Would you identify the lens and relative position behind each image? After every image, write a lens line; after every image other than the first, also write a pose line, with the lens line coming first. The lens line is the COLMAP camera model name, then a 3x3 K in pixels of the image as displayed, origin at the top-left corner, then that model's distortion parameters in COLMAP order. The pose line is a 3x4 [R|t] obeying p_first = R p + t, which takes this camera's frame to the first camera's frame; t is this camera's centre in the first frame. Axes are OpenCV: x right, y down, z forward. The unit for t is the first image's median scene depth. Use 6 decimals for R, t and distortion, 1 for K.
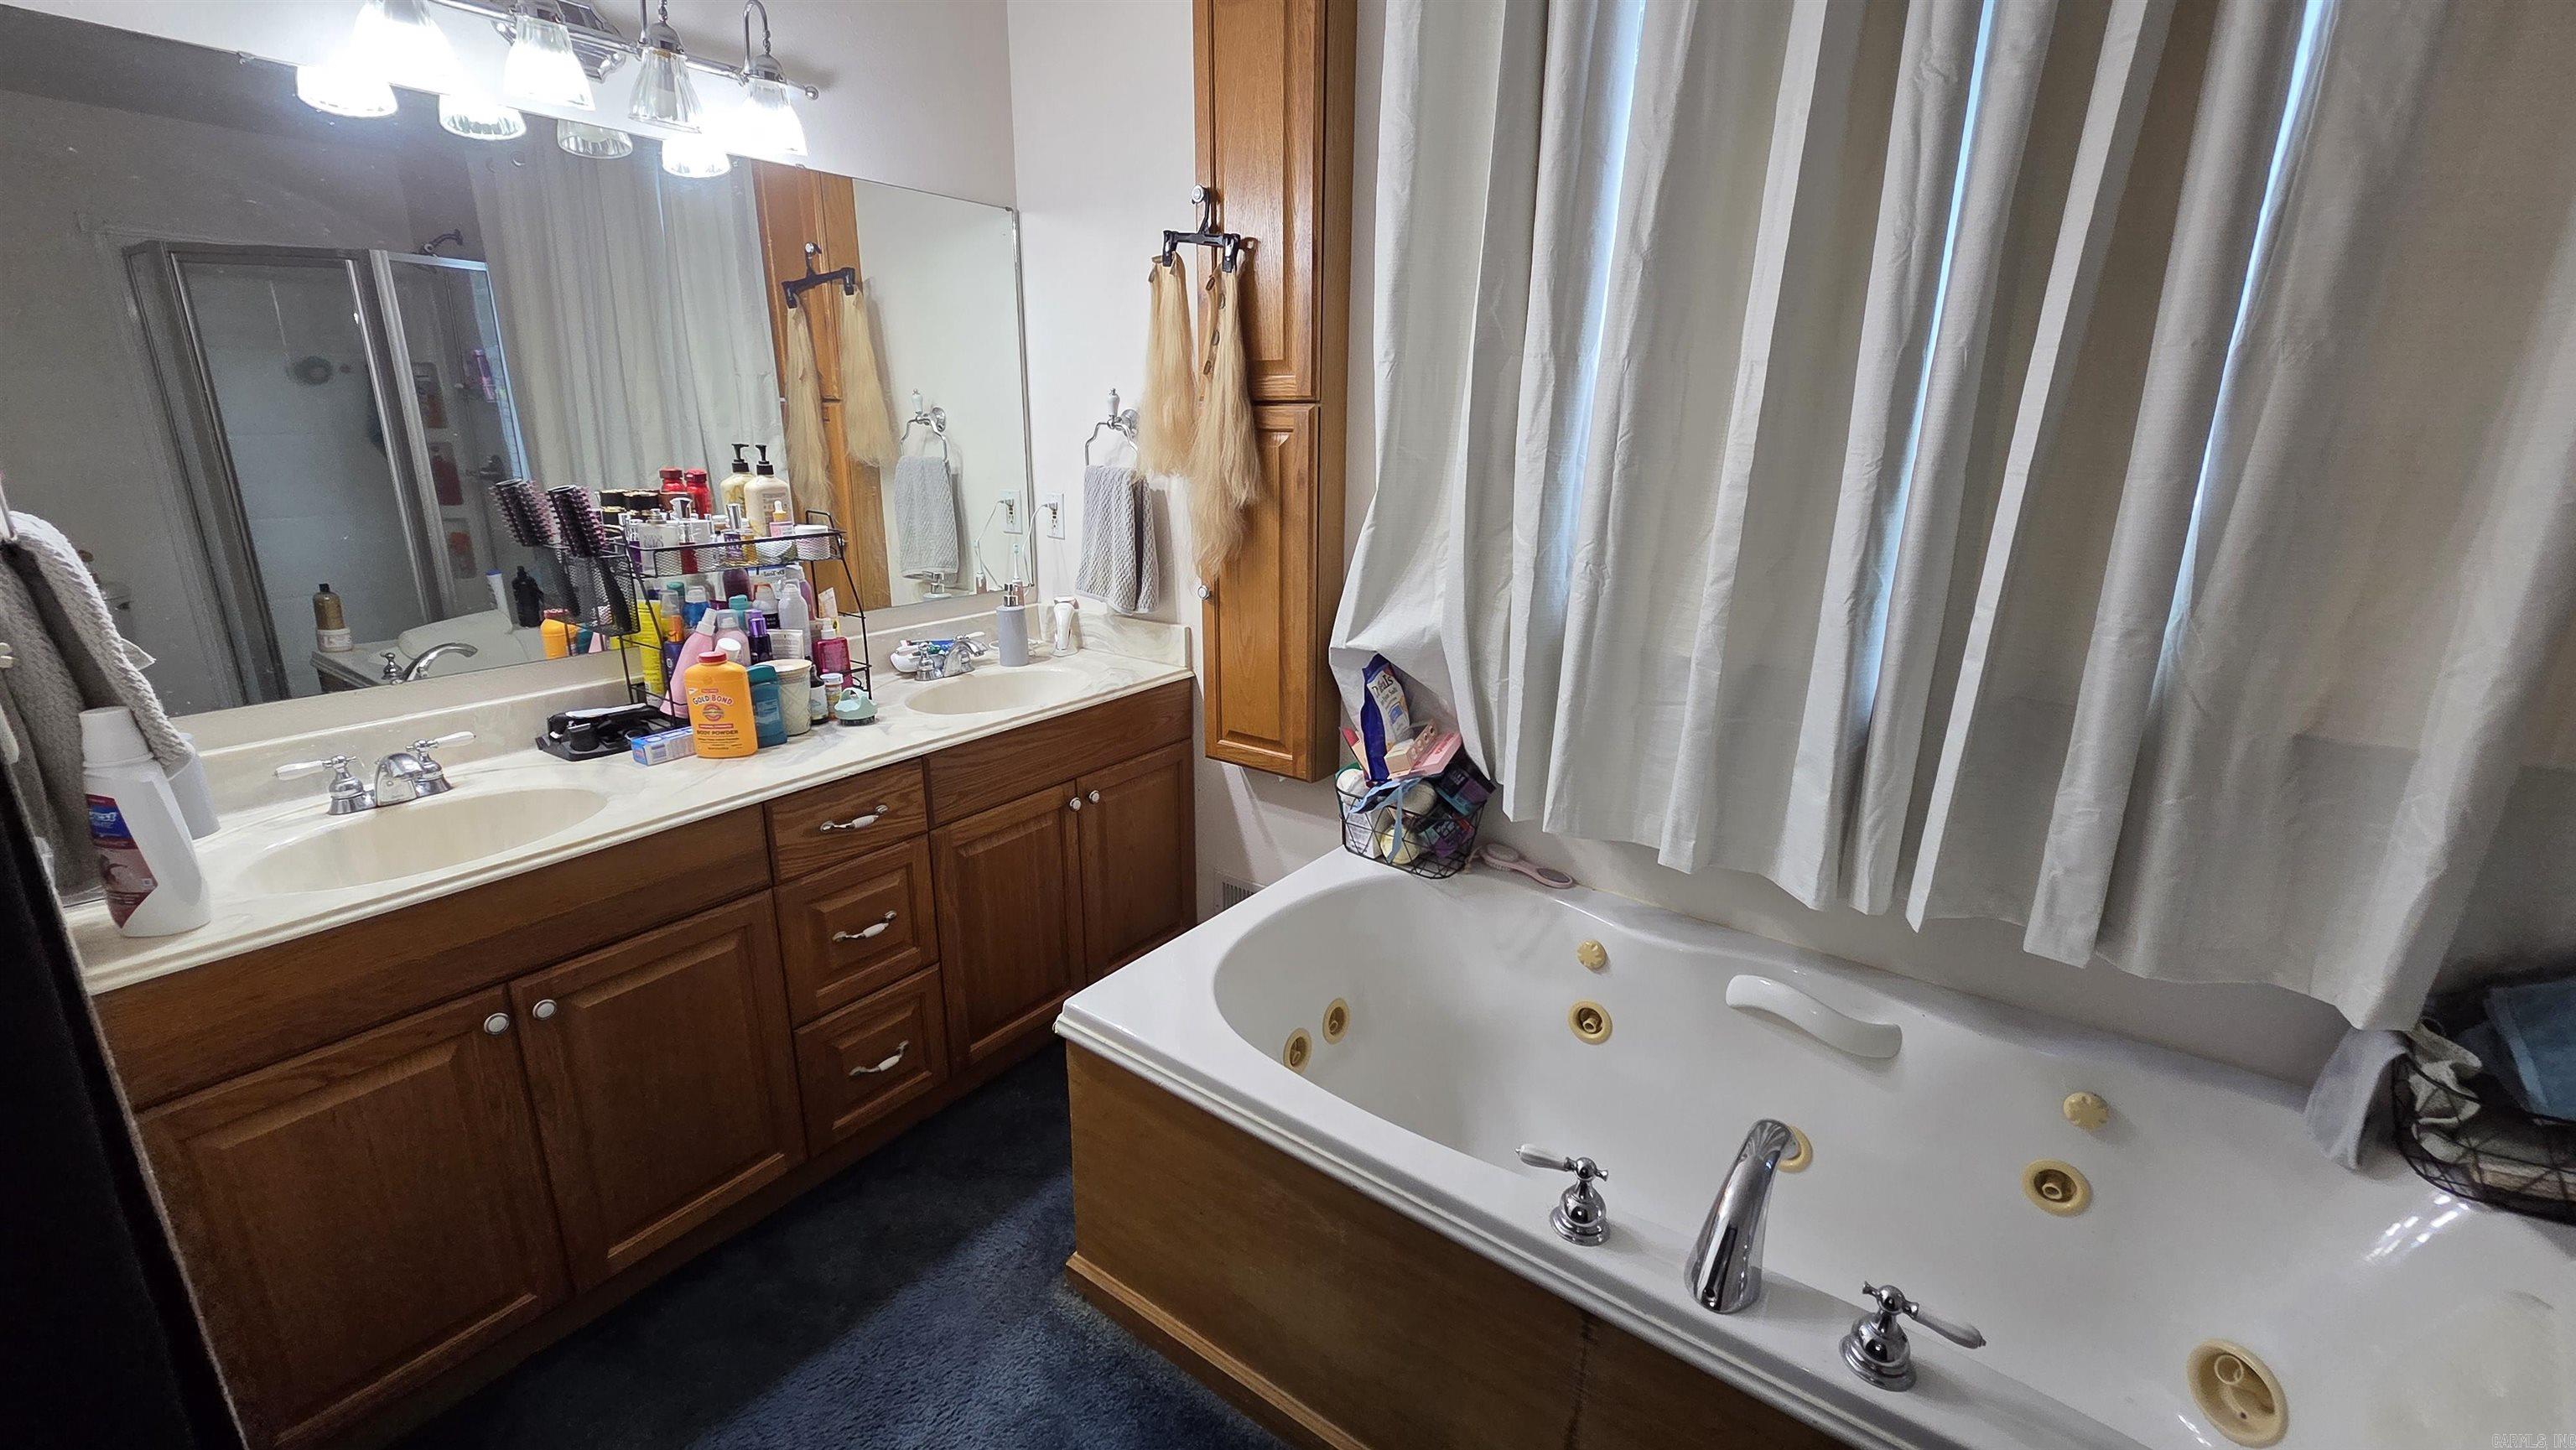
lens RADIAL K [[1054.9, 0, 1286.6], [0, 1054.9, 715.3], [0, 0, 1]] dist [0.004102, -0.000631]
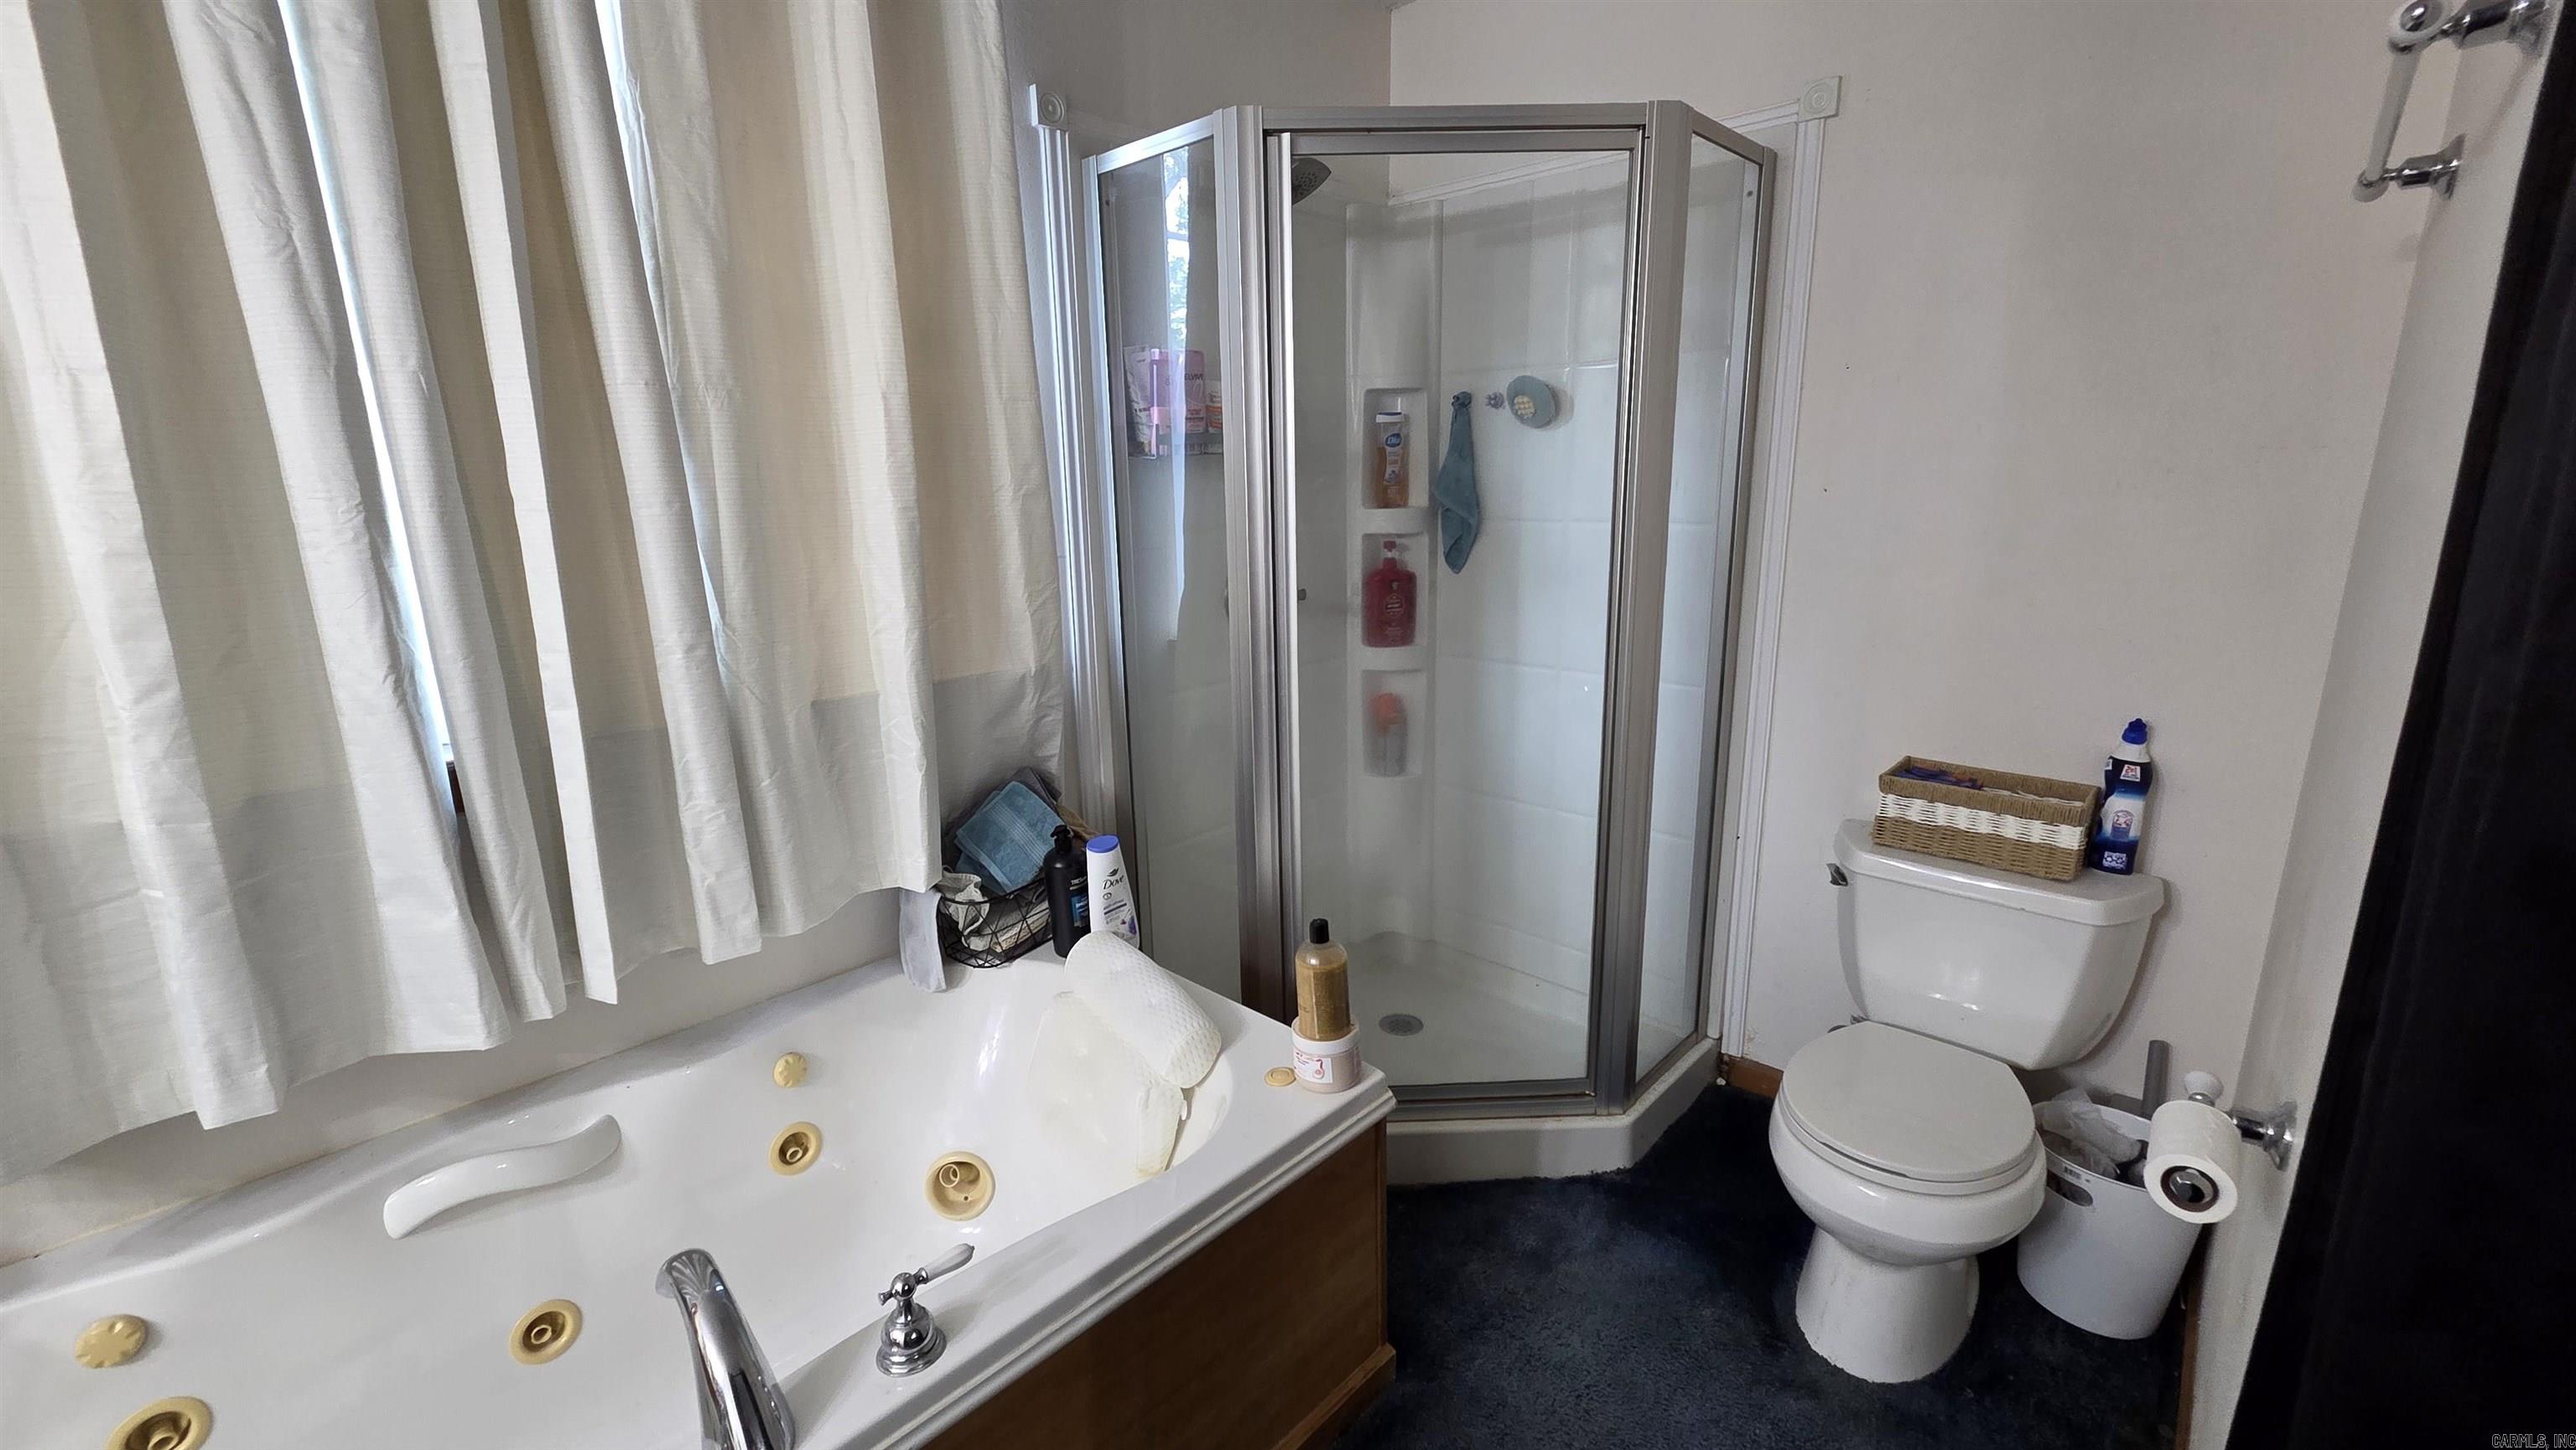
lens RADIAL K [[1054.9, 0, 1286.6], [0, 1054.9, 715.3], [0, 0, 1]] dist [0.004102, -0.000631]
pose [[0.109814, -0.233123, 0.966227, -0.180590], [0.284343, 0.938848, 0.194201, -0.045720], [-0.952413, 0.253414, 0.169386, 0.234791]]
